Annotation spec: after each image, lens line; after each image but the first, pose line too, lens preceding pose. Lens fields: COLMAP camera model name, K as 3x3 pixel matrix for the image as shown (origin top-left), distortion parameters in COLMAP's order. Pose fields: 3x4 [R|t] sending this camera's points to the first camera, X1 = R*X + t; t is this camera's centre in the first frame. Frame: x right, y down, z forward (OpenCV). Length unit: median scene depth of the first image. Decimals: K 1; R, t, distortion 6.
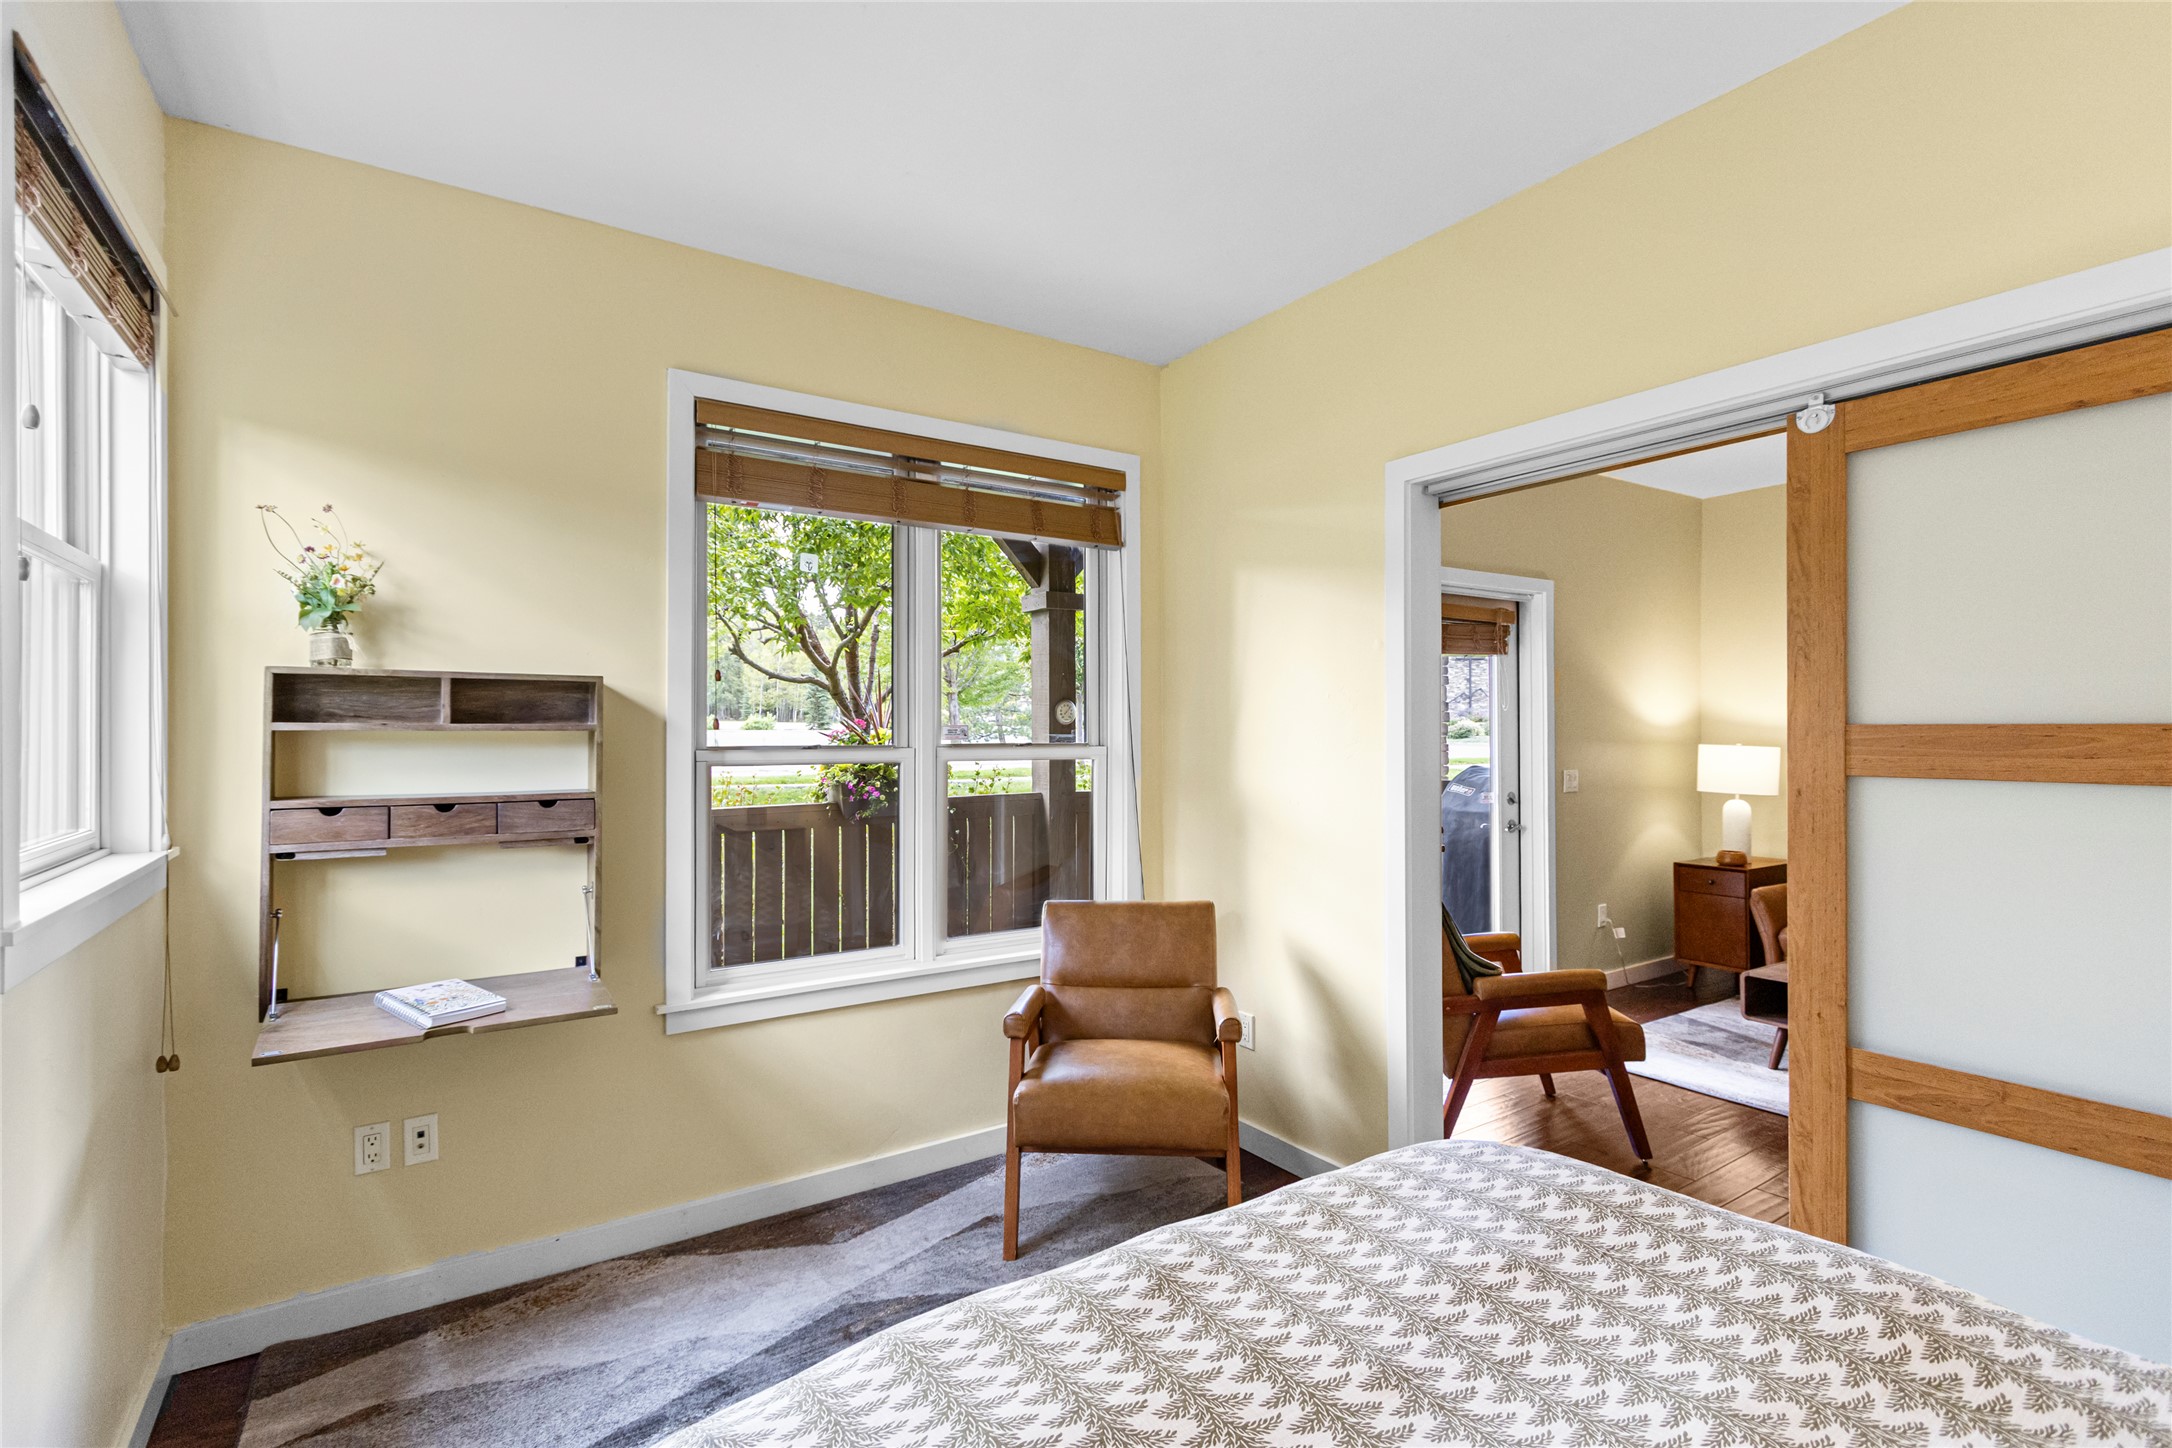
lens RADIAL K [[1007.6, 0, 1070.4], [0, 1007.6, 719.8], [0, 0, 1]] dist [0.004412, -0.000303]
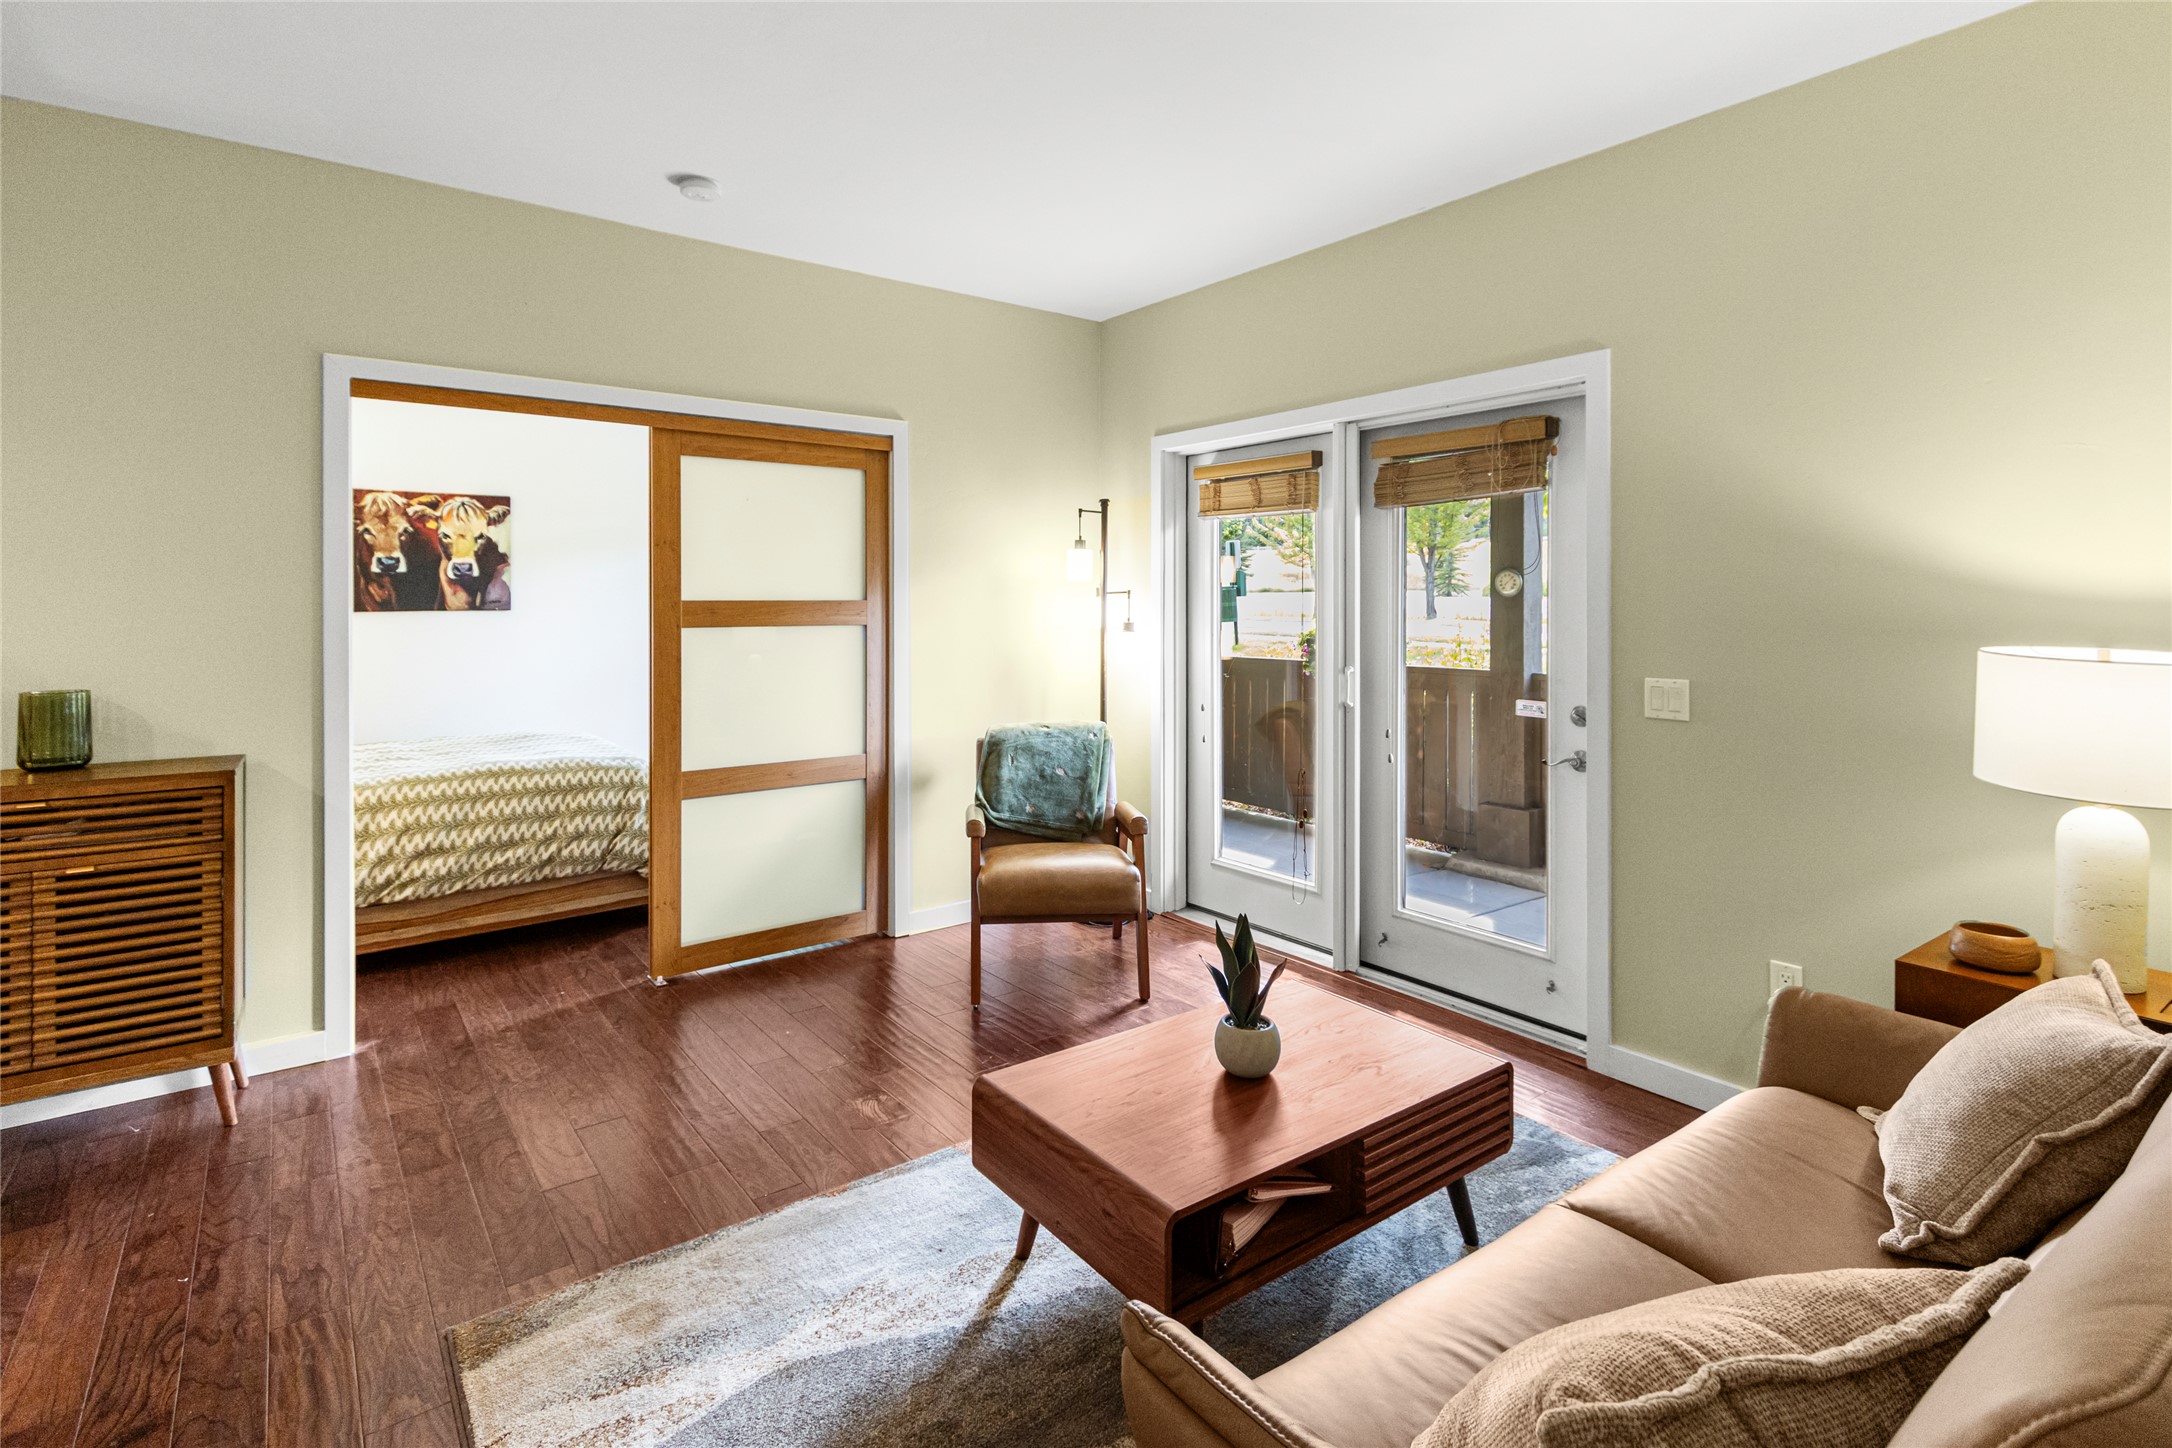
lens RADIAL K [[1042.1, 0, 1059.3], [0, 1042.1, 604.9], [0, 0, 1]] dist [0.013197, -0.004764]
pose [[0.060306, 0.006701, -0.998157, 1.072632], [0.007808, 0.999944, 0.007184, 0.002780], [0.998149, -0.008227, 0.060250, 0.655933]]
